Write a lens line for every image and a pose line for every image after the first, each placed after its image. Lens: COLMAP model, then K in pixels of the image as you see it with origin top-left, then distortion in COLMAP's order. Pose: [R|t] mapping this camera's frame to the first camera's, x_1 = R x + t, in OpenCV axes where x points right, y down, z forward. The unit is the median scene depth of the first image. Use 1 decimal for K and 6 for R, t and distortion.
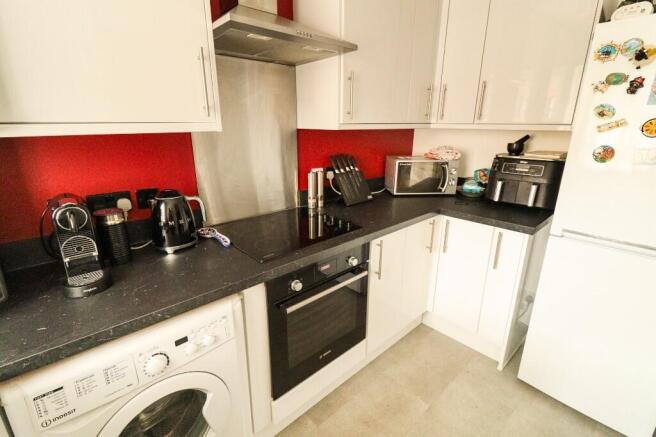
lens RADIAL K [[306.2, 0, 331.7], [0, 306.2, 214.0], [0, 0, 1]] dist [0.001818, -0.010261]
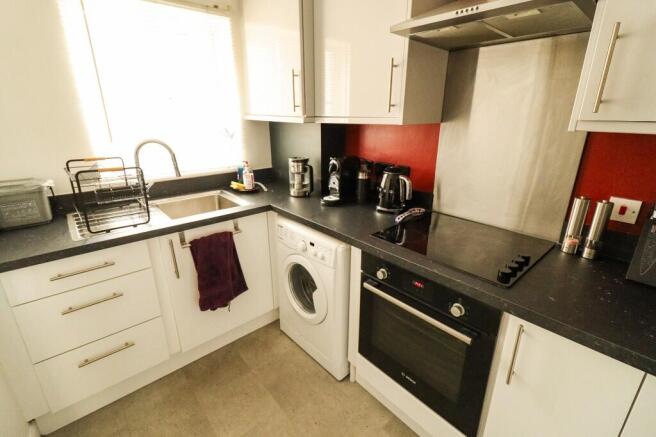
lens RADIAL K [[306.2, 0, 331.7], [0, 306.2, 214.0], [0, 0, 1]] dist [0.001818, -0.010261]
pose [[-0.023154, 0.303122, -0.952671, 0.820303], [-0.290674, 0.909717, 0.296519, -0.211547], [0.956542, 0.283782, 0.067046, 0.699371]]
